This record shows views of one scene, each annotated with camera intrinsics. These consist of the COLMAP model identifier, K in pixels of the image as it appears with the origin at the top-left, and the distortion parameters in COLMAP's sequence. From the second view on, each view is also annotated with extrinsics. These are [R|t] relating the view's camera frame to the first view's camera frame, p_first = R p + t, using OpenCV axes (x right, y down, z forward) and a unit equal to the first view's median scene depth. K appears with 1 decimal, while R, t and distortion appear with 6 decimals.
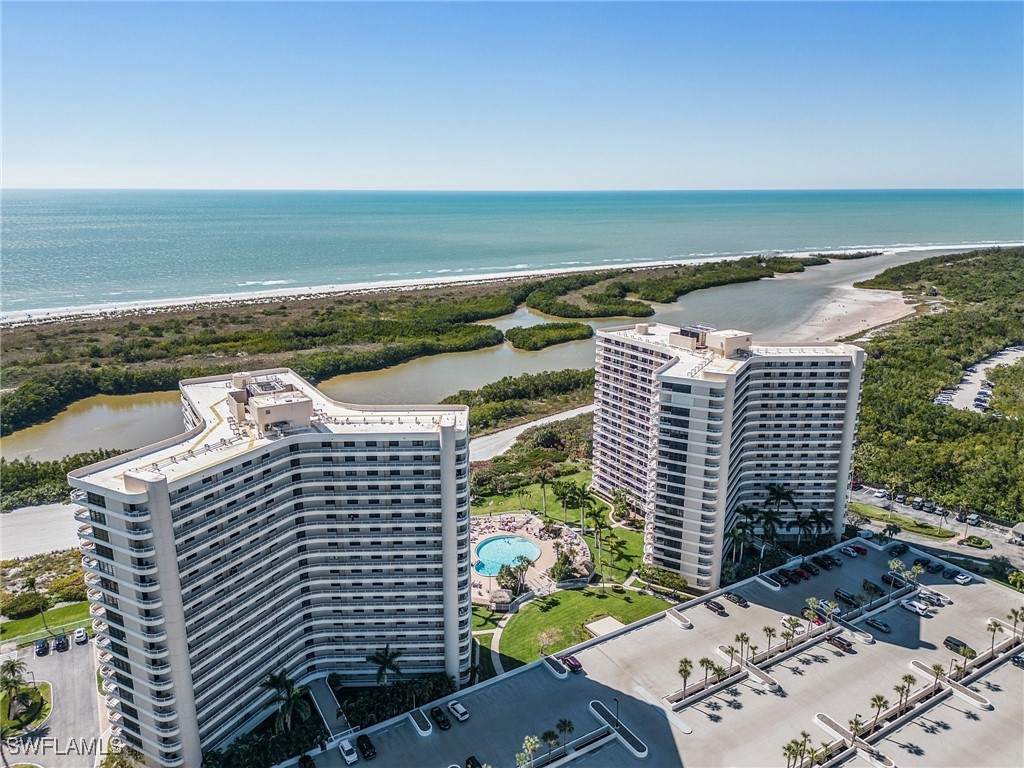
lens RADIAL K [[732.0, 0, 524.9], [0, 732.0, 383.6], [0, 0, 1]] dist [0.074567, -0.080067]
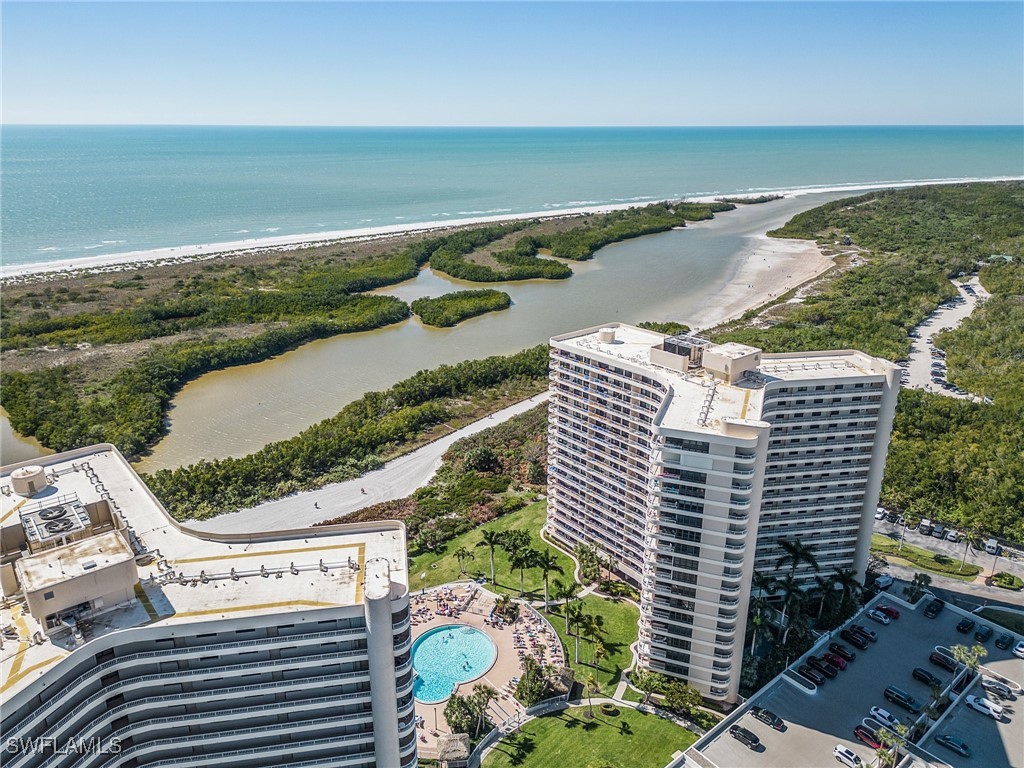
lens RADIAL K [[732.0, 0, 524.9], [0, 732.0, 383.6], [0, 0, 1]] dist [0.074567, -0.080067]
pose [[0.989299, -0.047945, 0.137799, -0.025244], [0.036852, 0.995955, 0.081950, -0.063005], [-0.141171, -0.075995, 0.987064, 0.165491]]
